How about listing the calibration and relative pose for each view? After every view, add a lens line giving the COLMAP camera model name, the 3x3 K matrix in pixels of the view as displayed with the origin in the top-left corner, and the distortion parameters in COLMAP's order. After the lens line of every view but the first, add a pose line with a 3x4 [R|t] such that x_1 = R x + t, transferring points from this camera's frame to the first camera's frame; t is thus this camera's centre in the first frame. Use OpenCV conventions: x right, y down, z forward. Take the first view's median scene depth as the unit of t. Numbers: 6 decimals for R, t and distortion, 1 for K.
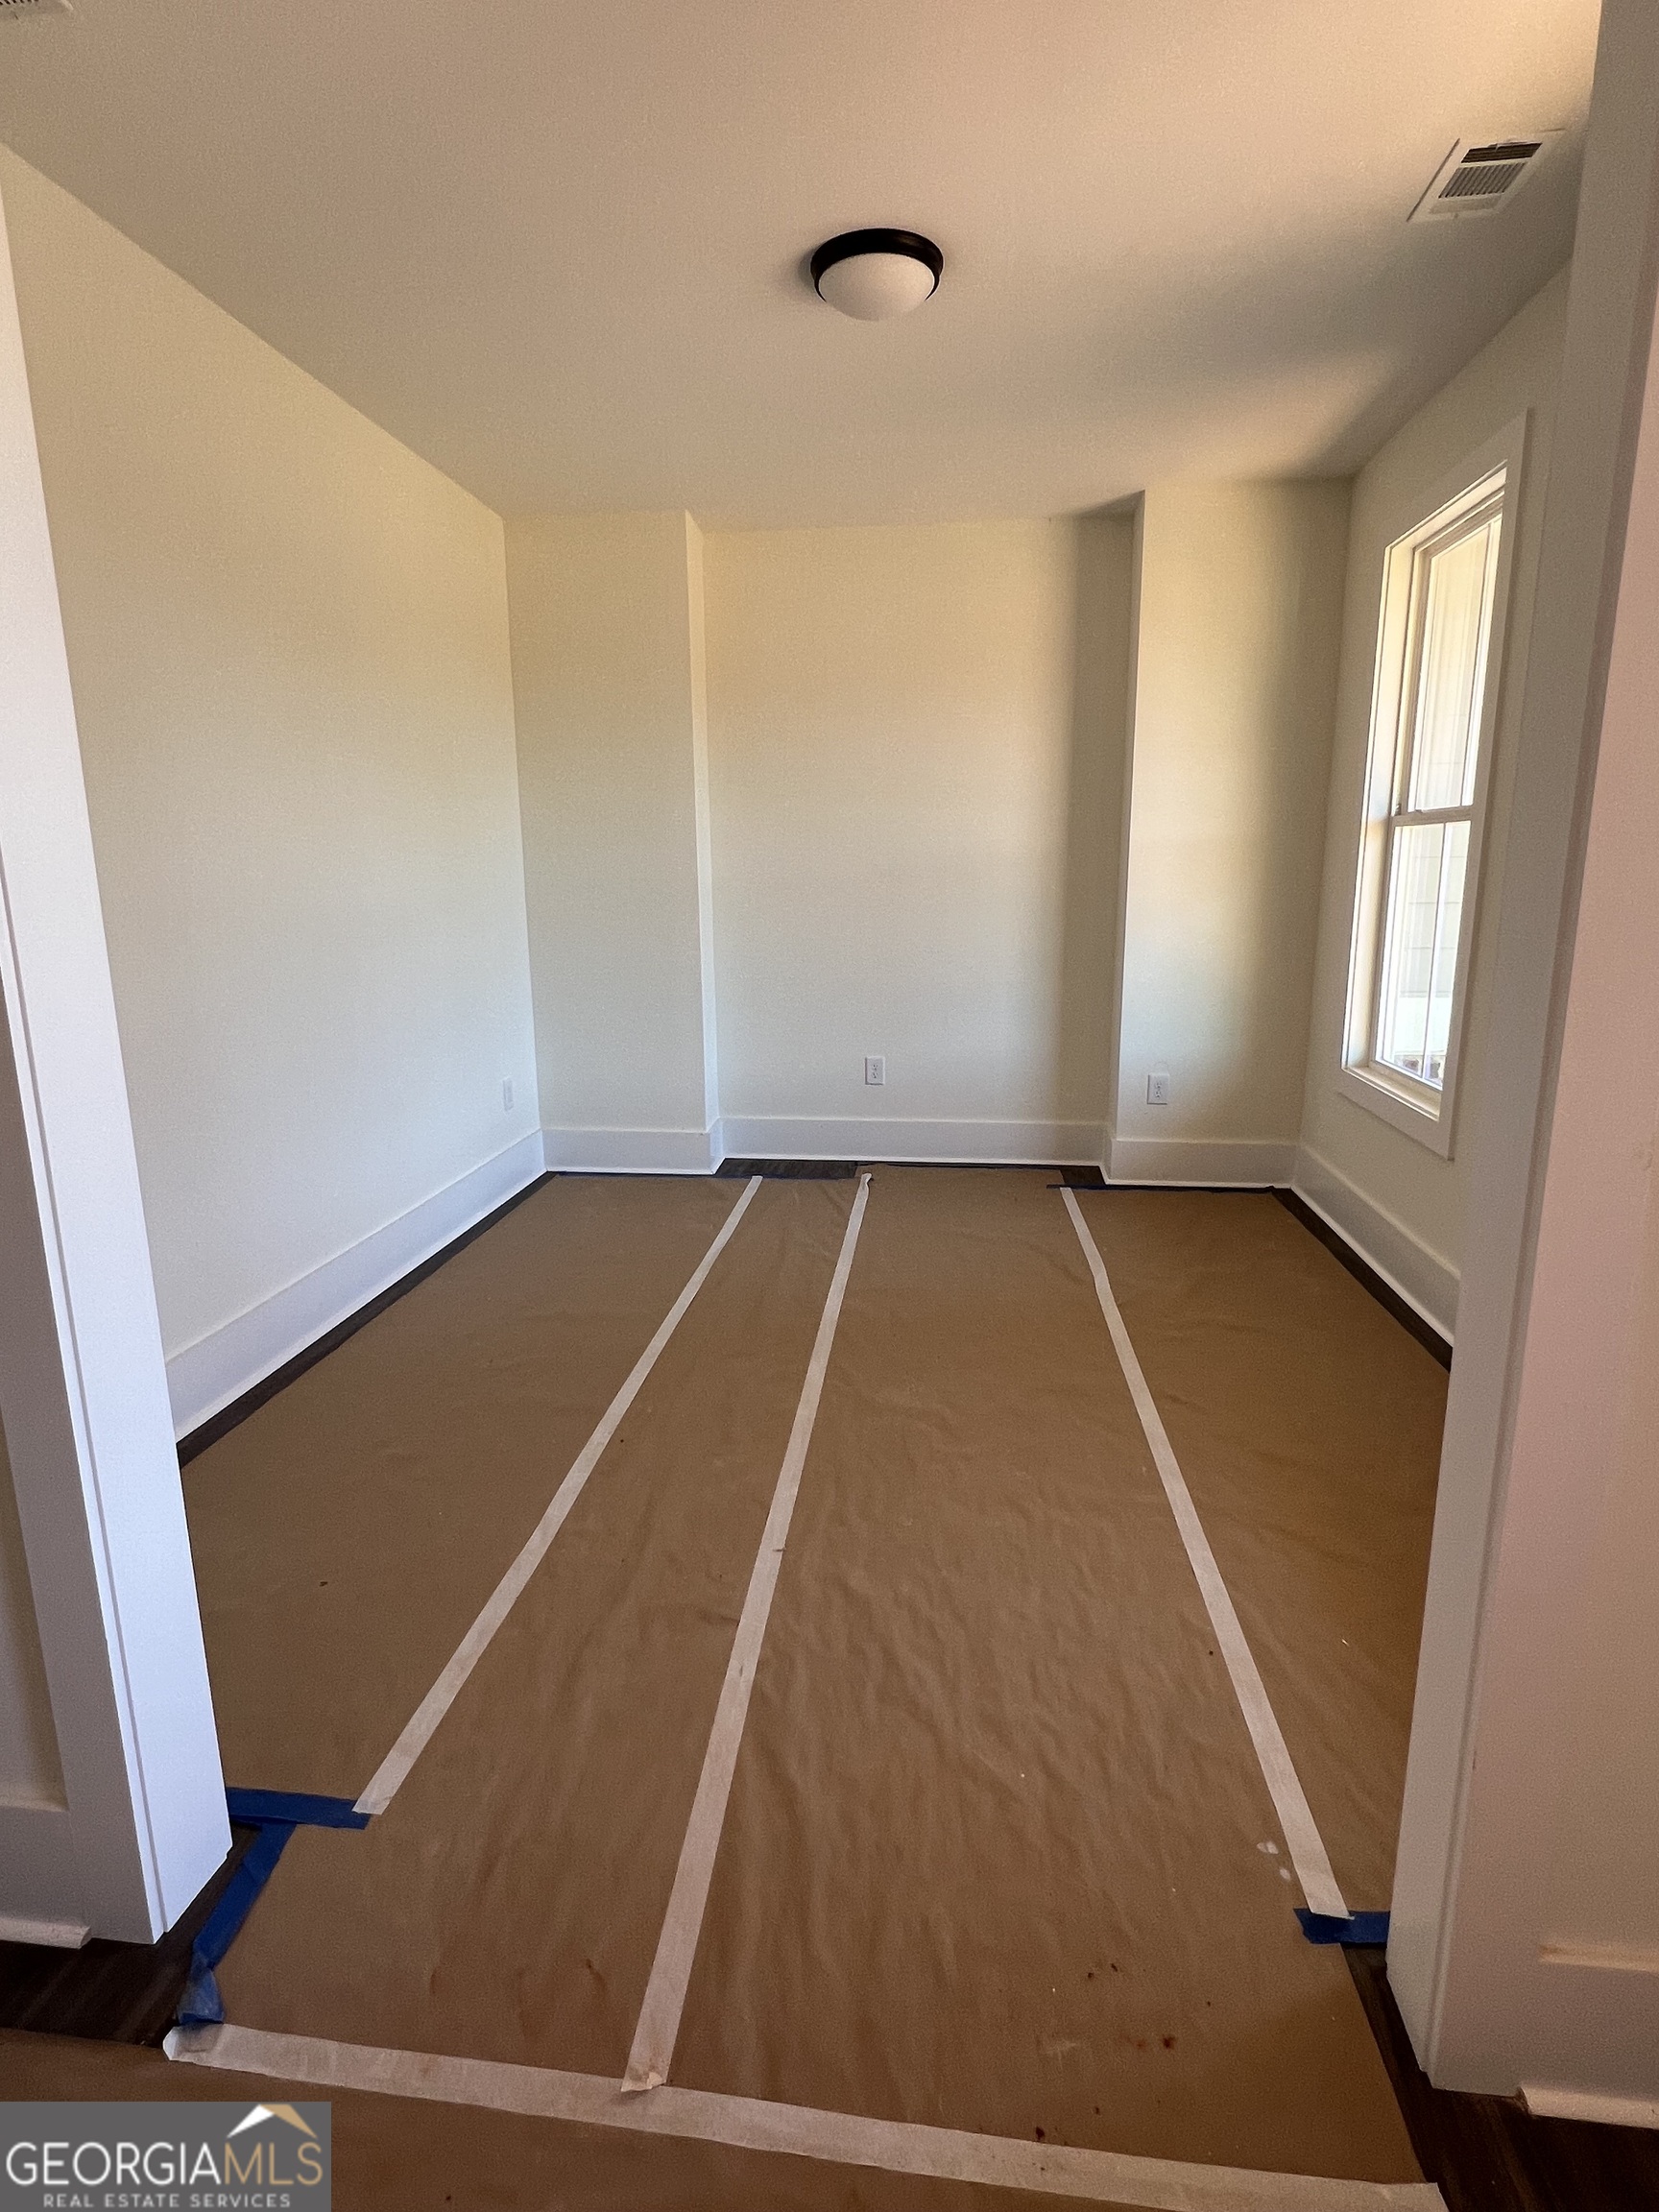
lens RADIAL K [[1115.5, 0, 866.9], [0, 1115.5, 1103.0], [0, 0, 1]] dist [0.000008, 0.000232]
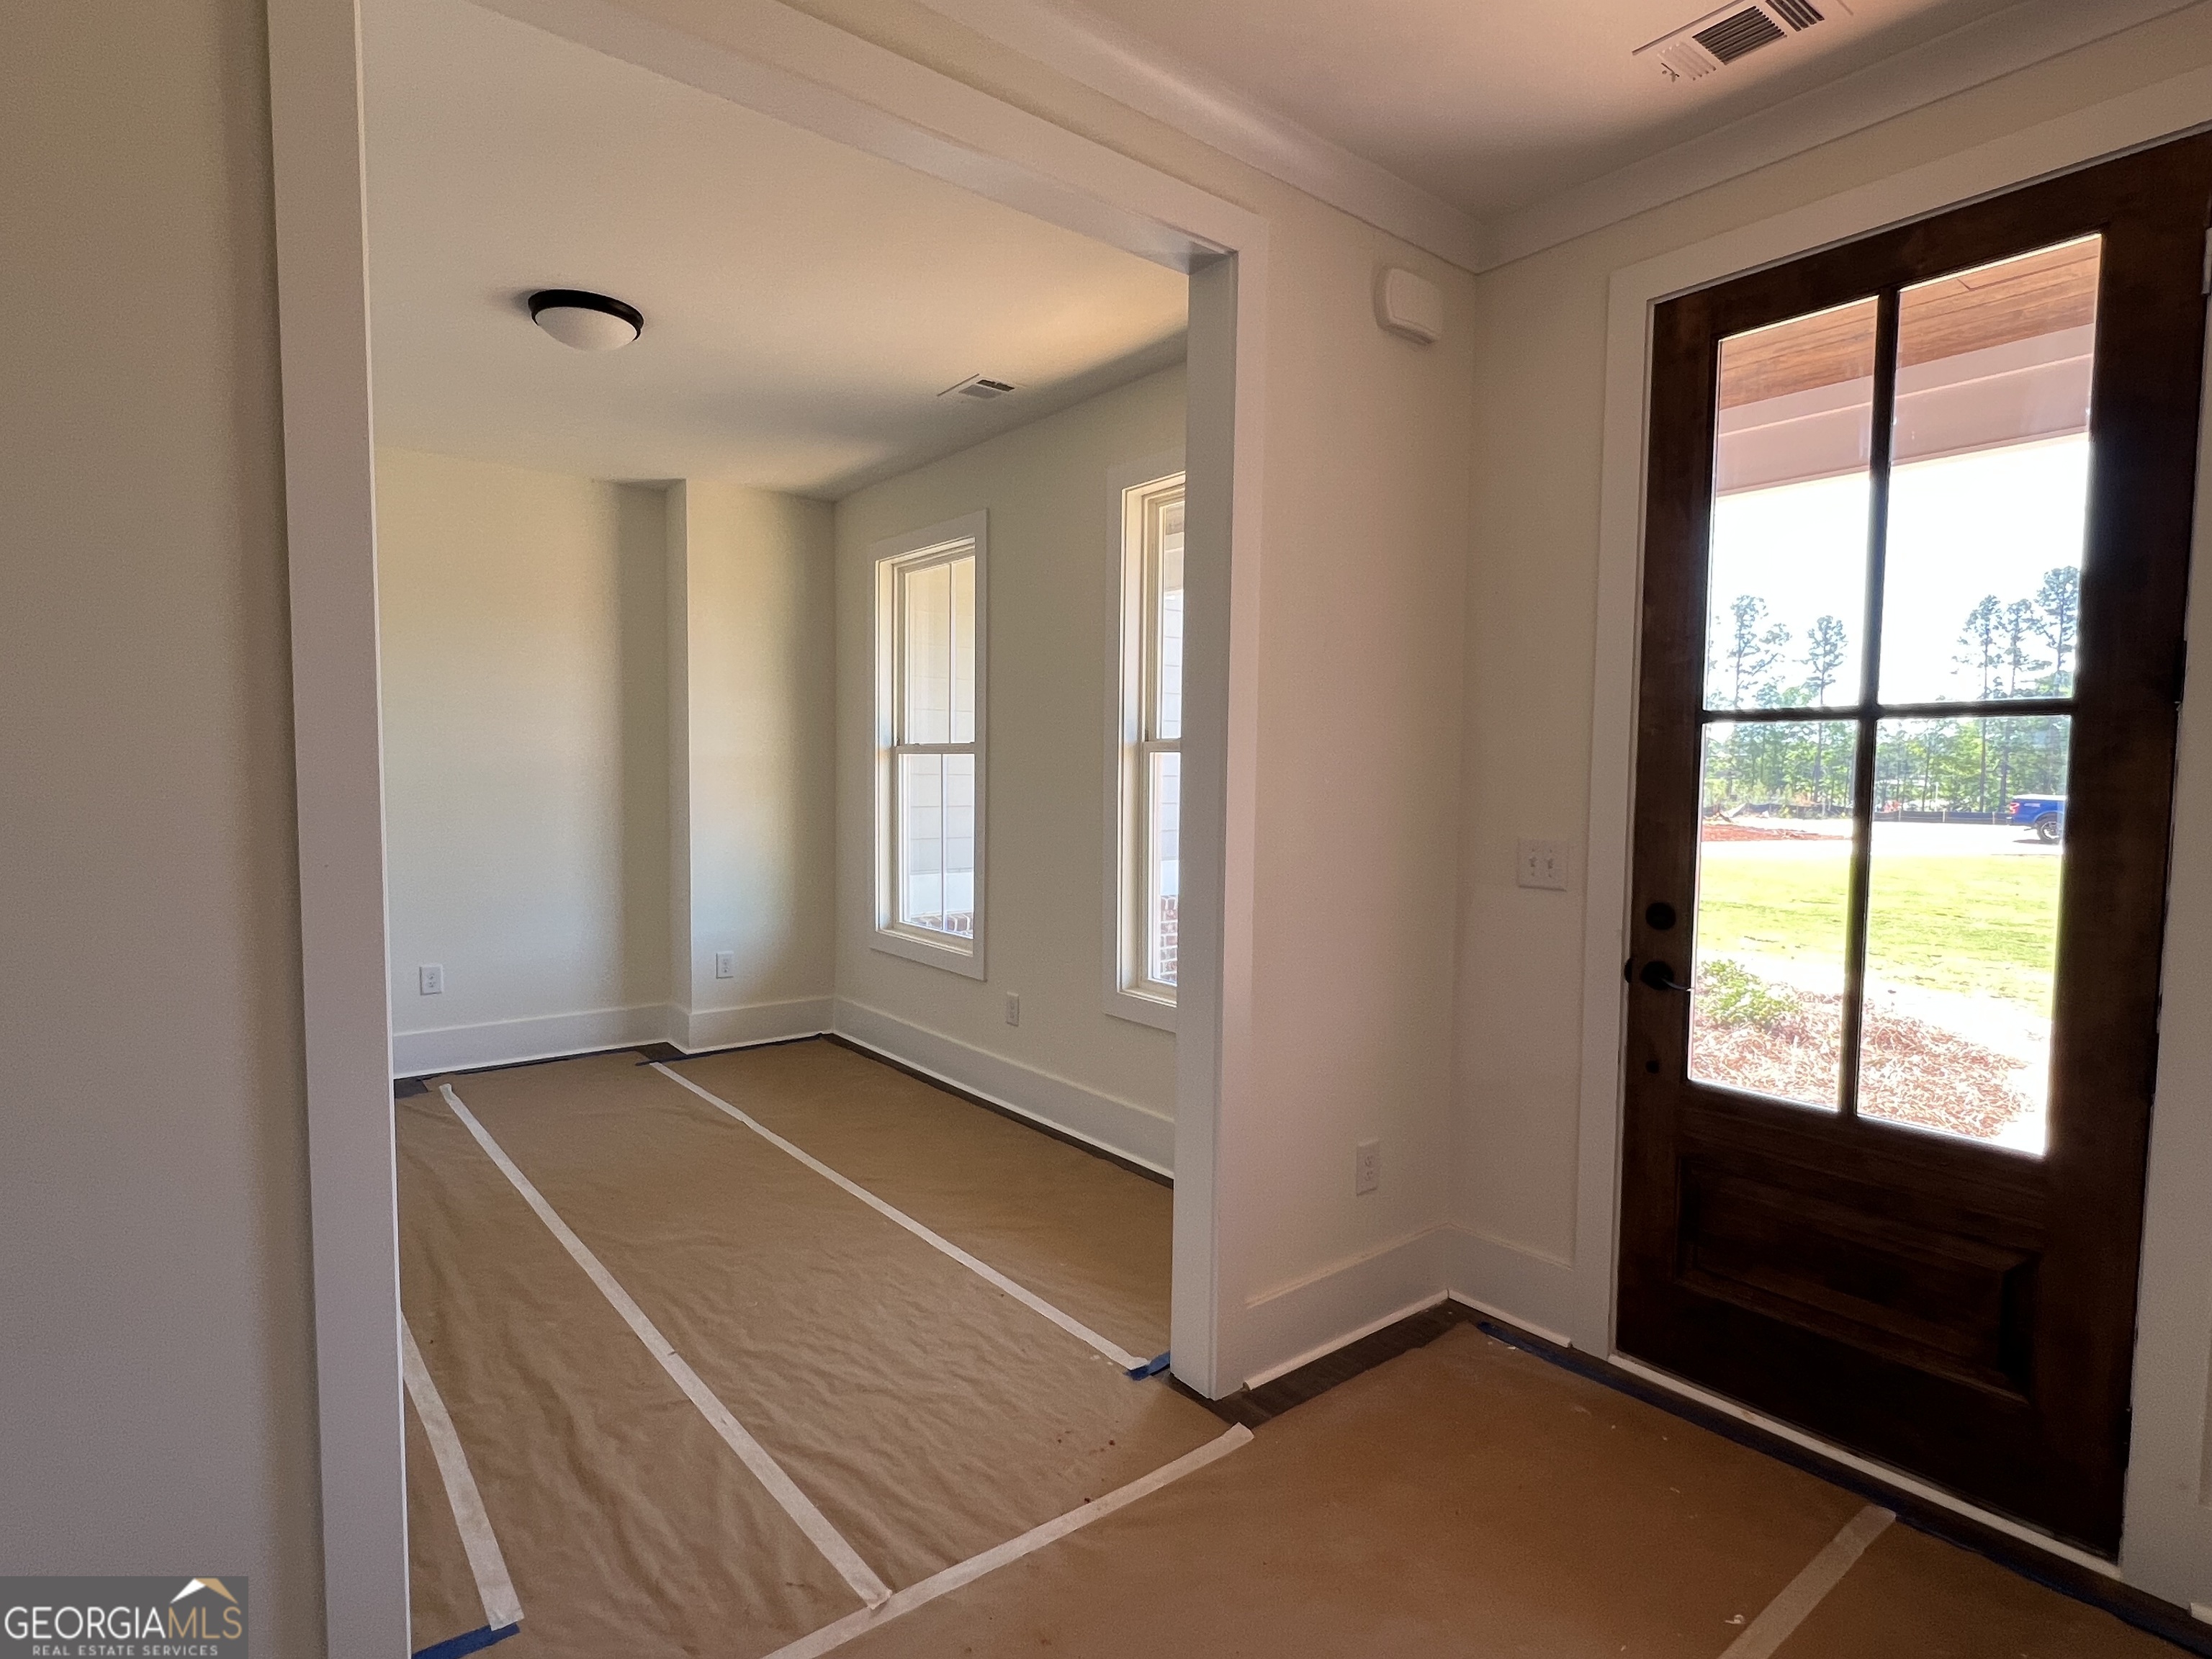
lens RADIAL K [[1115.5, 0, 1098.6], [0, 1115.5, 840.8], [0, 0, 1]] dist [0.000008, 0.000232]
pose [[0.706879, -0.024712, 0.706903, -0.479753], [0.123719, 0.988303, -0.089165, 0.019890], [-0.696431, 0.150486, 0.701668, -0.189800]]
